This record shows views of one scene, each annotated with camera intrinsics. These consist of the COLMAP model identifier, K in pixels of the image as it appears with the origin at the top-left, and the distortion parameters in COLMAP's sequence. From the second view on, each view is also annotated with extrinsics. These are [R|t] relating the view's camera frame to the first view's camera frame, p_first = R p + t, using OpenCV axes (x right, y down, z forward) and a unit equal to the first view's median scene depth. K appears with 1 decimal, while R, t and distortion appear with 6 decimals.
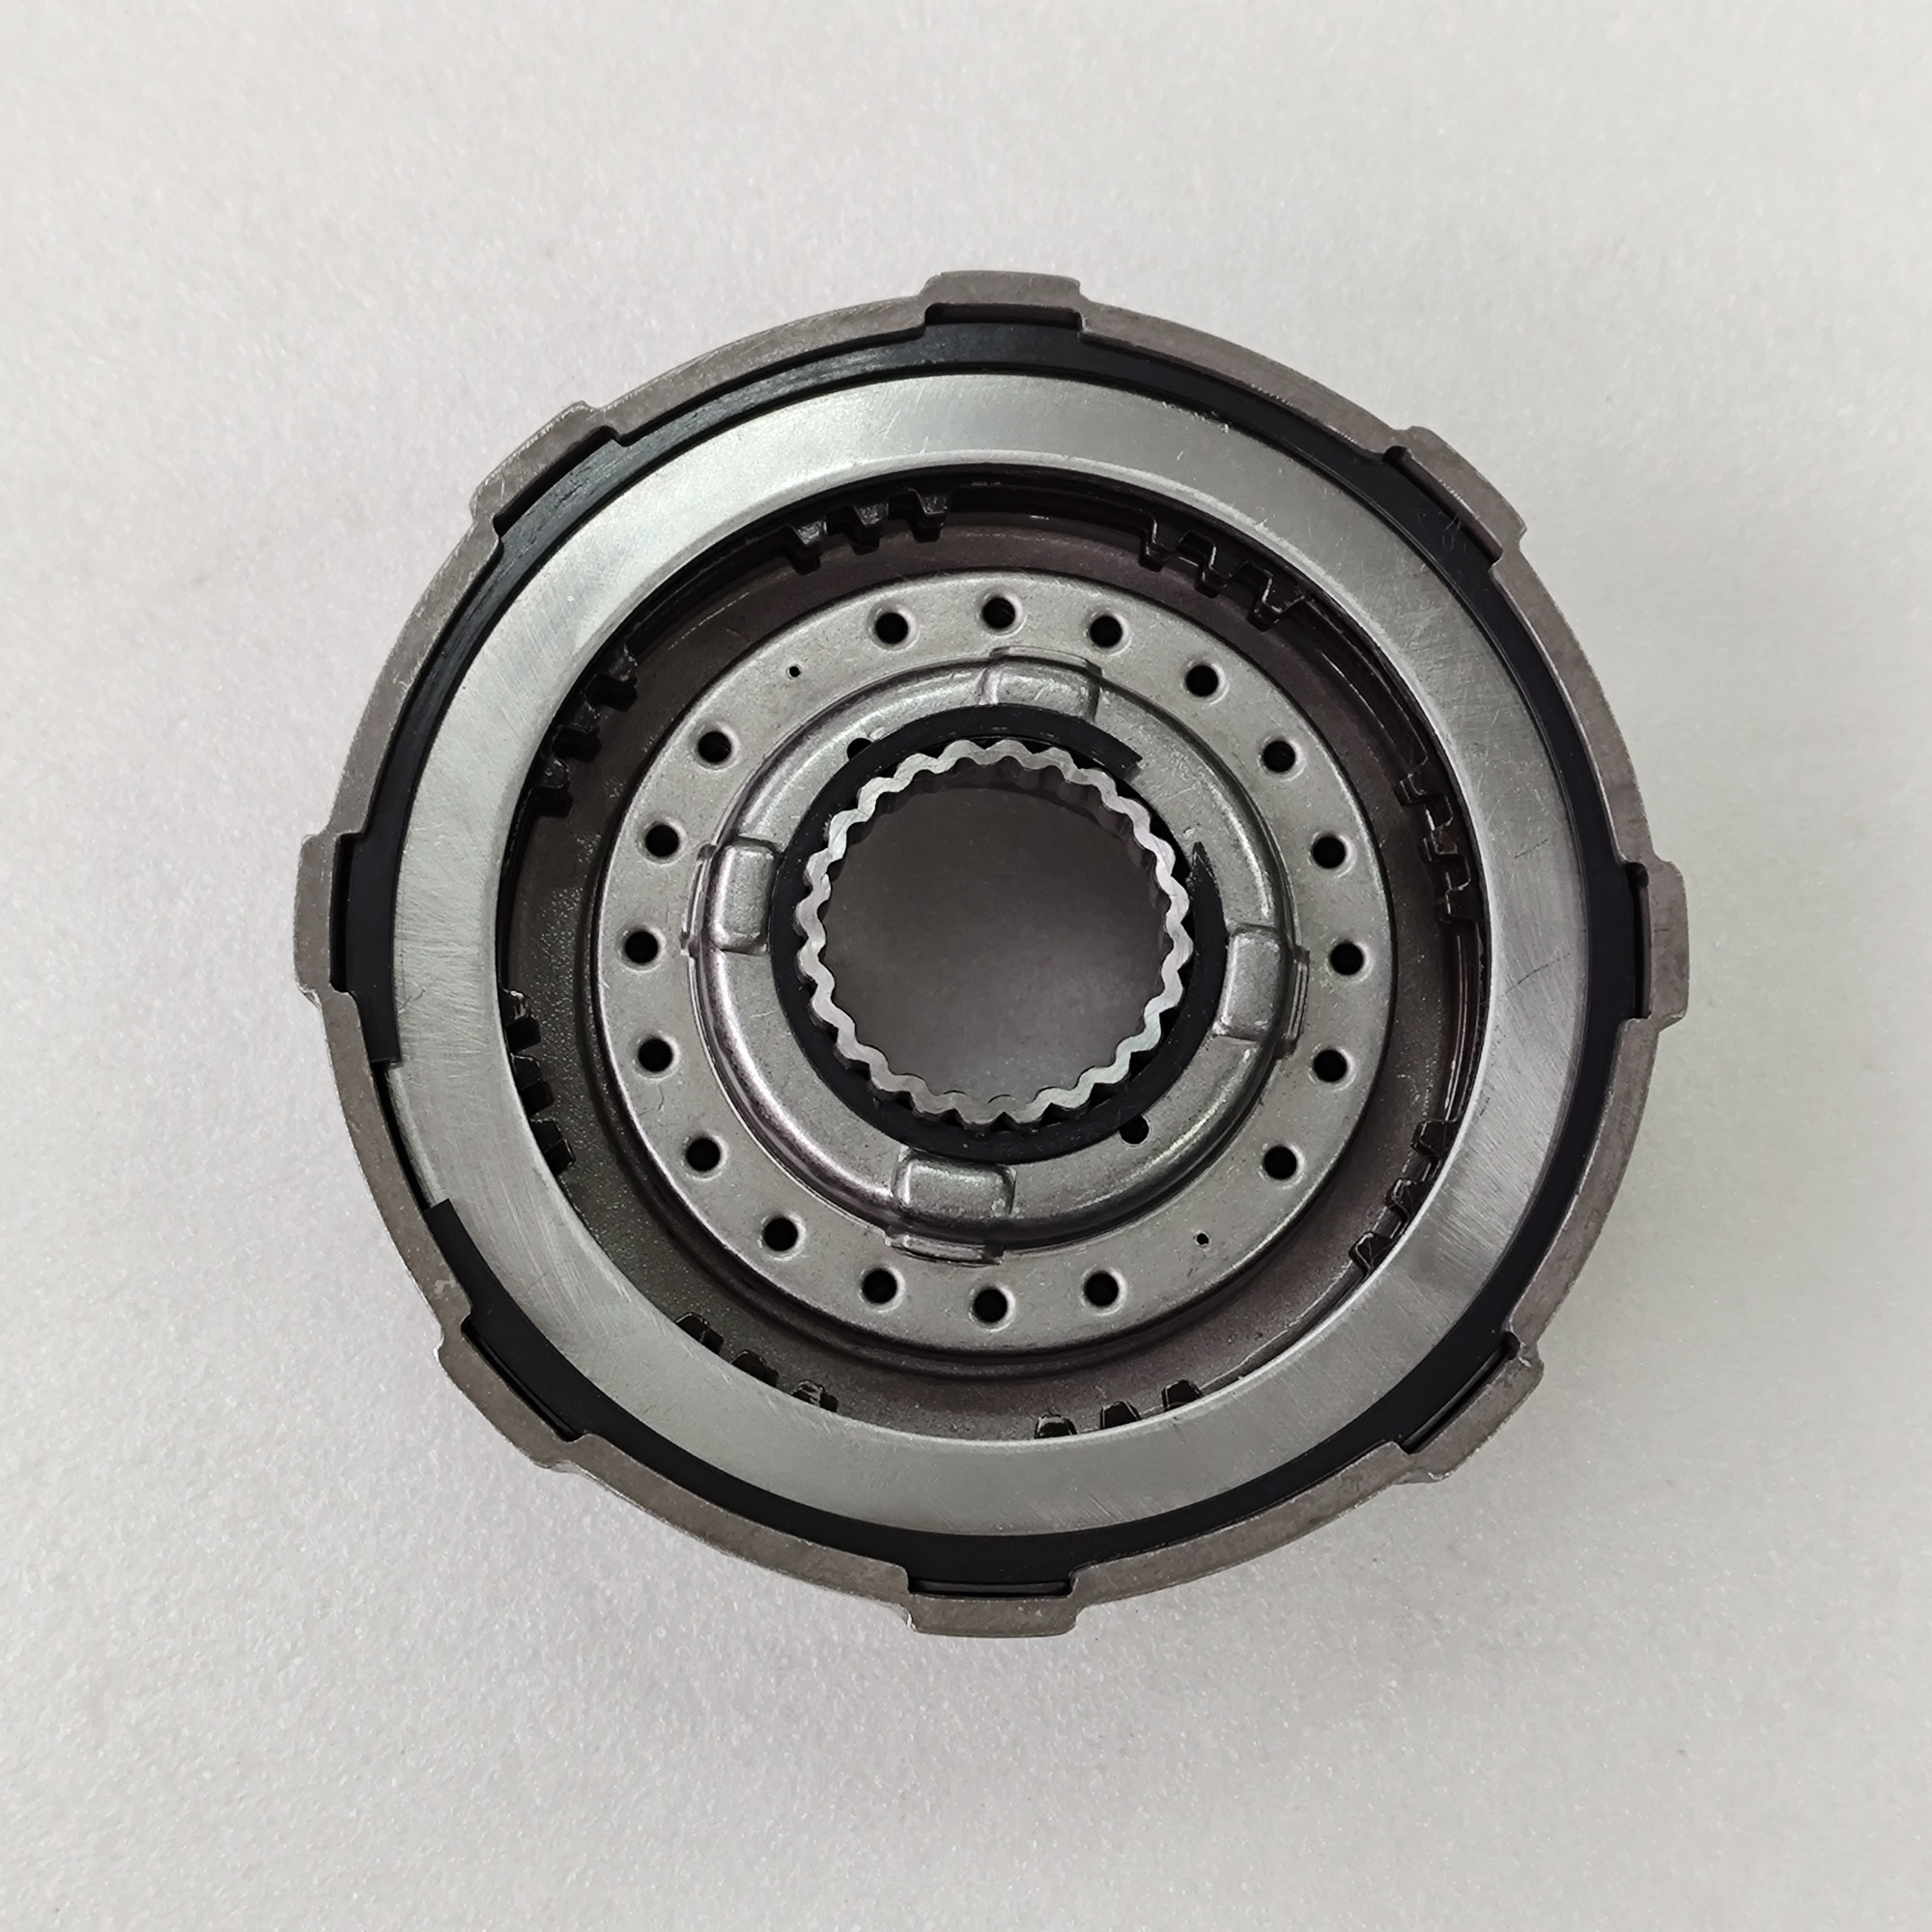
lens RADIAL K [[3712.5, 0, 966.0], [0, 3712.5, 966.0], [0, 0, 1]] dist [0.130999, -0.603383]
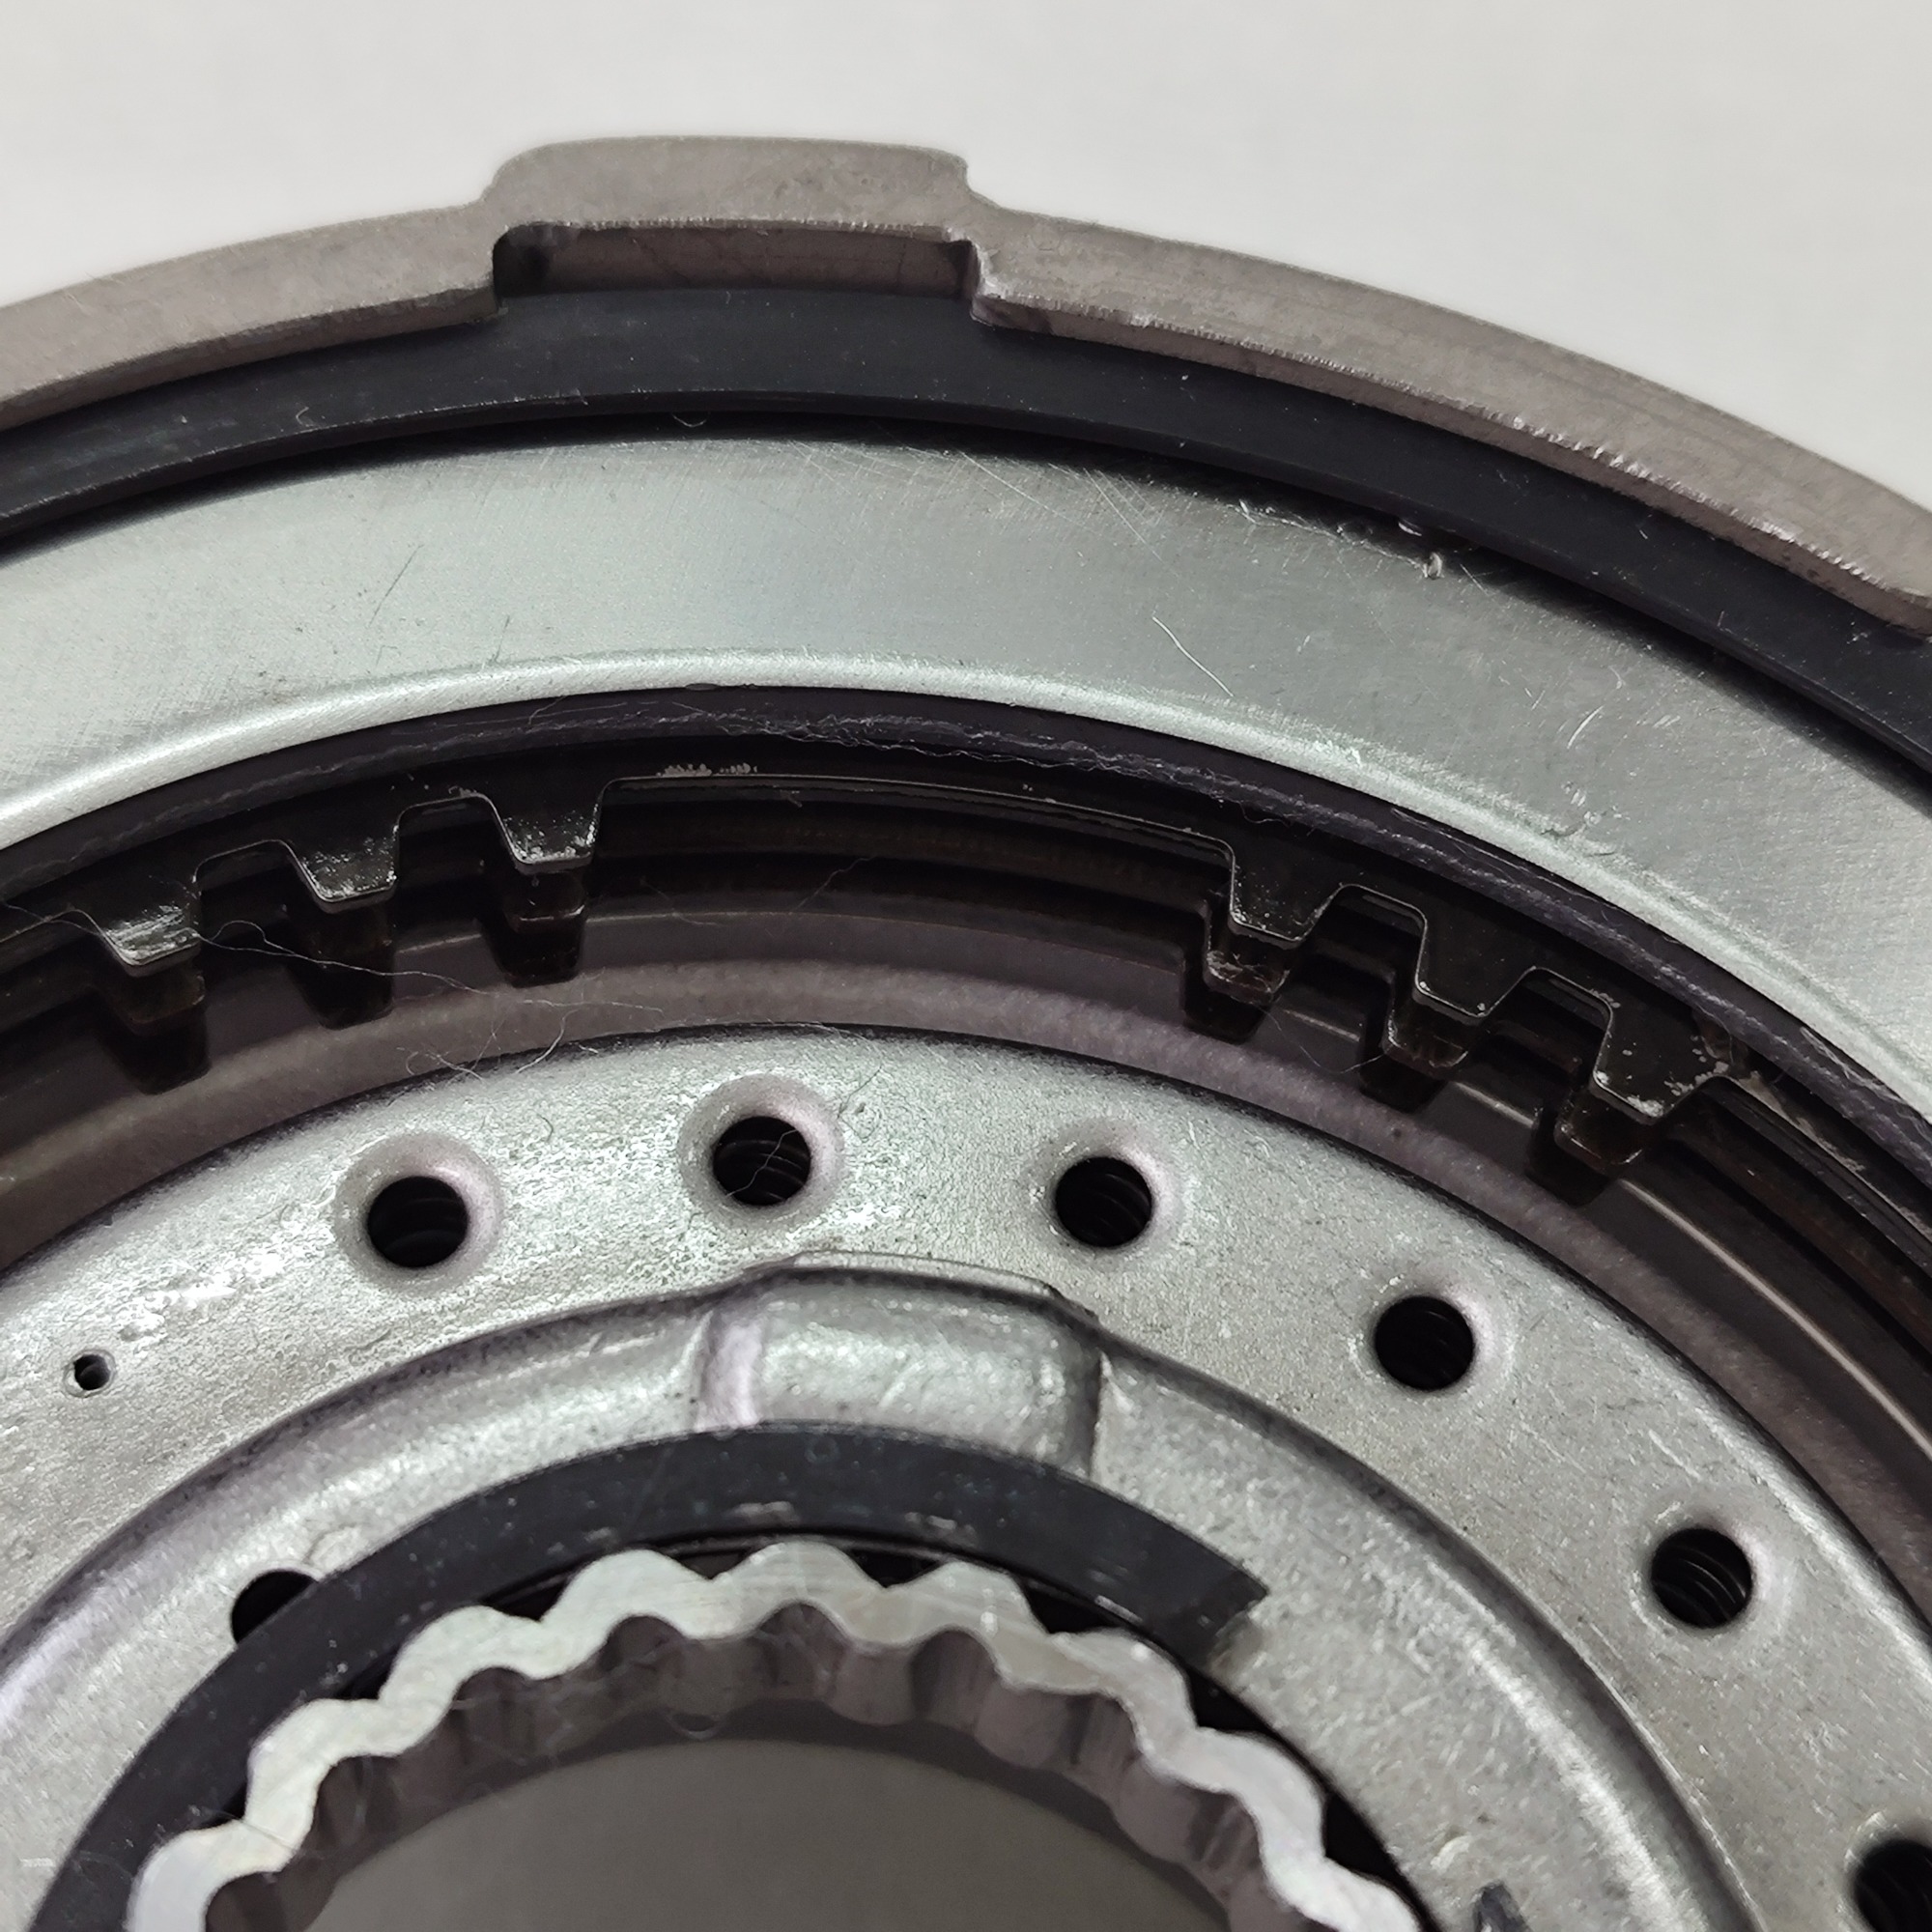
lens RADIAL K [[3712.5, 0, 966.0], [0, 3712.5, 966.0], [0, 0, 1]] dist [0.130999, -0.603383]
pose [[0.998537, -0.043870, 0.031595, 0.017277], [0.050728, 0.962375, -0.266947, -0.026787], [-0.018695, 0.268159, 0.963193, 0.710833]]
